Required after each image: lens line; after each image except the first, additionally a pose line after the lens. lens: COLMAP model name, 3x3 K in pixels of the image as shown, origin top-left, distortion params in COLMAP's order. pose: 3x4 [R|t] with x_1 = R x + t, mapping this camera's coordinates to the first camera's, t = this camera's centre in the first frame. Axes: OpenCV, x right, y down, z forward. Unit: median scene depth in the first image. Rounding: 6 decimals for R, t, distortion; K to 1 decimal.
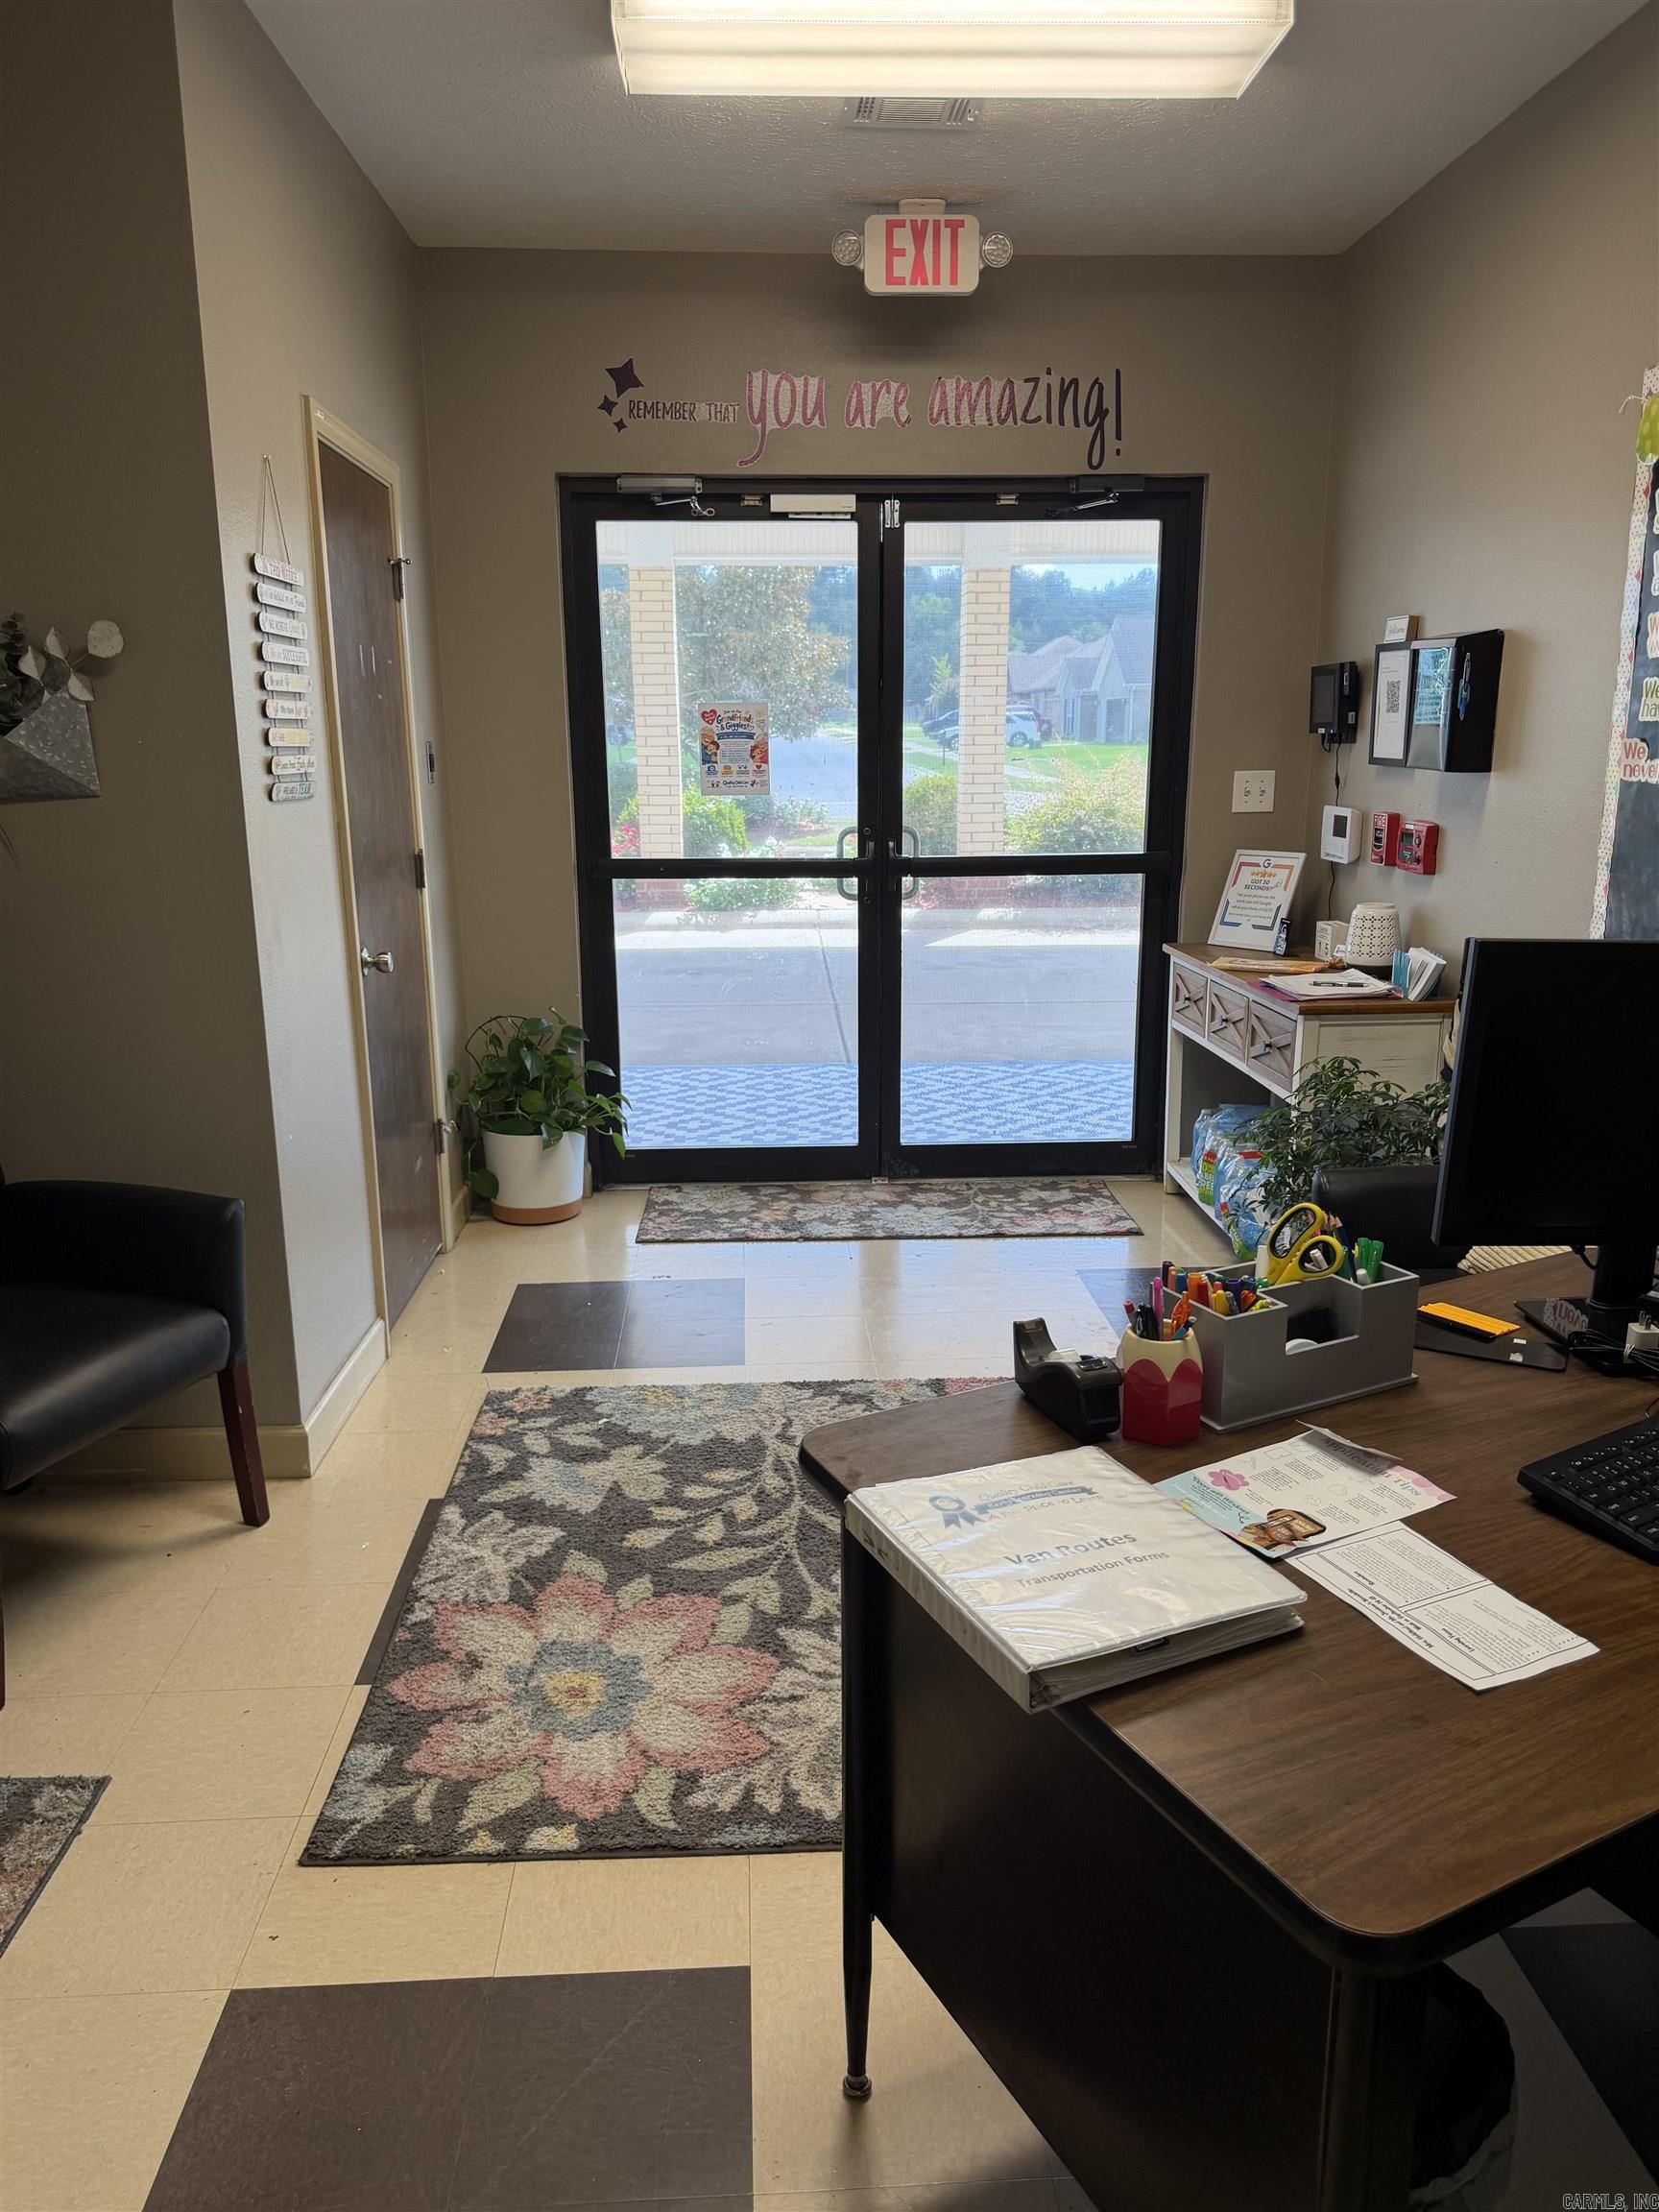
lens RADIAL K [[1558.2, 0, 829.5], [0, 1558.2, 1106.0], [0, 0, 1]] dist [-0.006596, -0.007114]
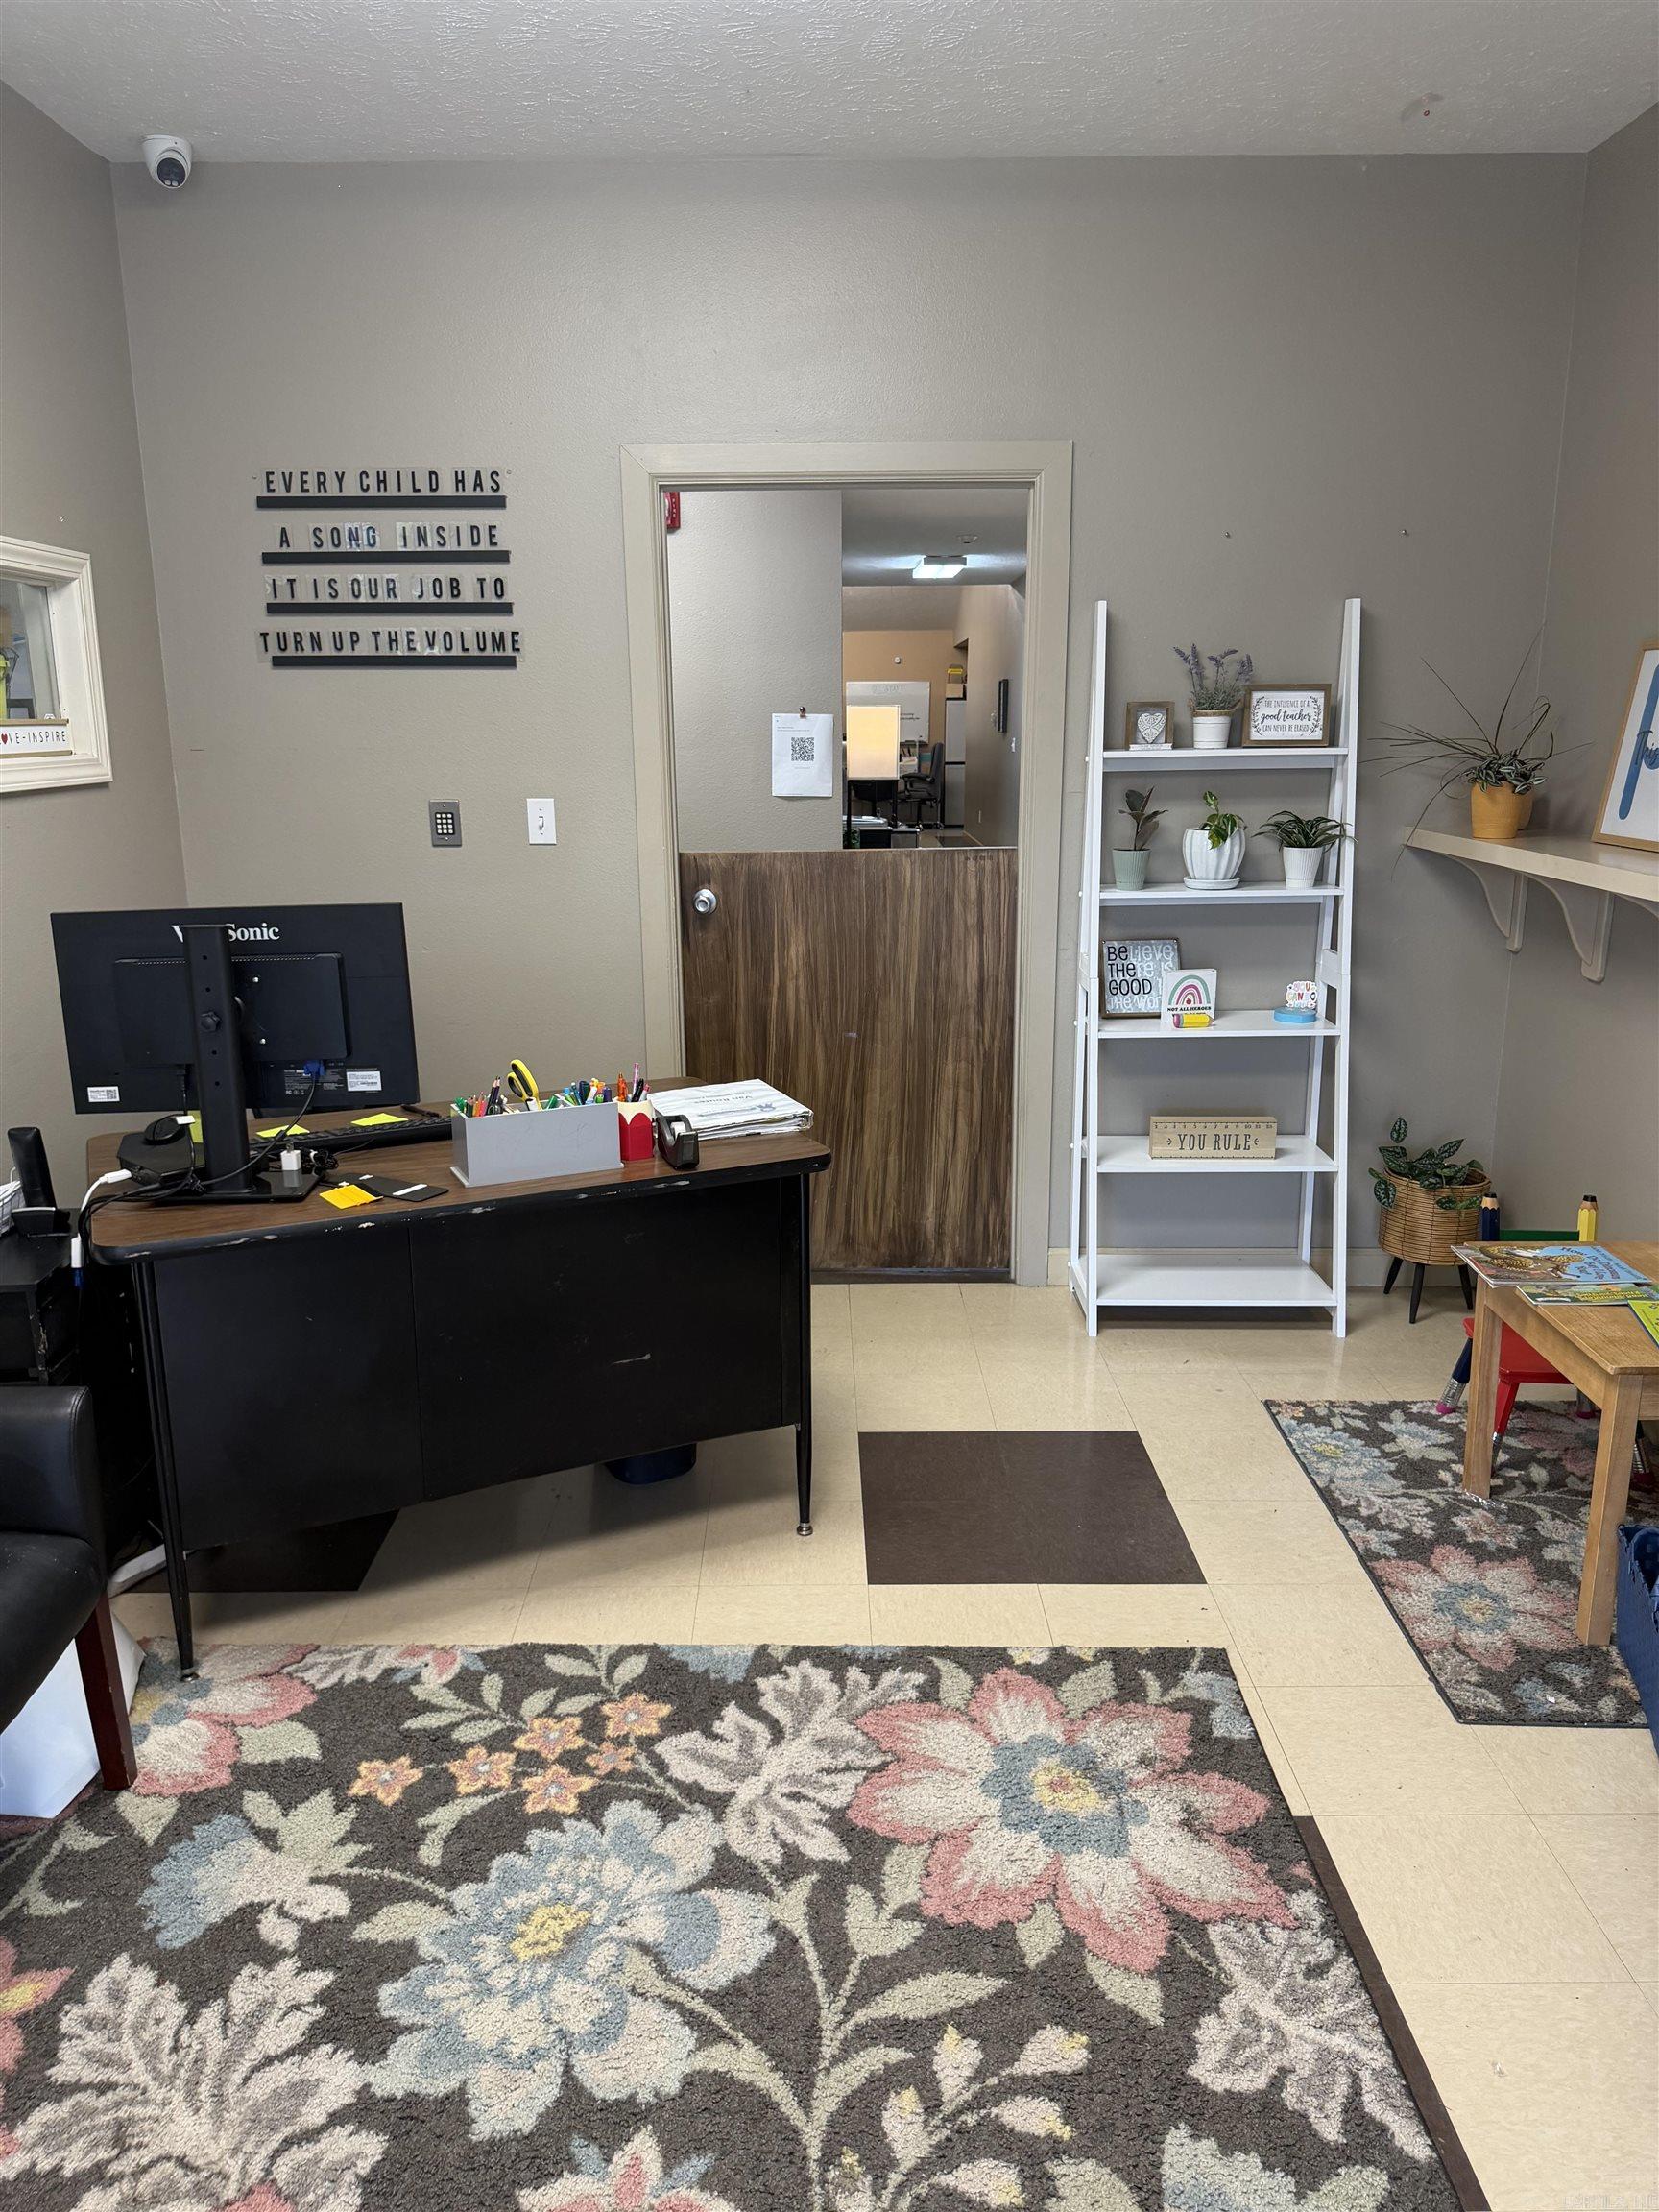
lens RADIAL K [[1558.2, 0, 829.5], [0, 1558.2, 1106.0], [0, 0, 1]] dist [-0.006596, -0.007114]
pose [[-0.998888, 0.003014, 0.047055, -0.066217], [0.024434, 0.886602, 0.461888, -0.428266], [-0.040327, 0.462524, -0.885689, 1.628929]]
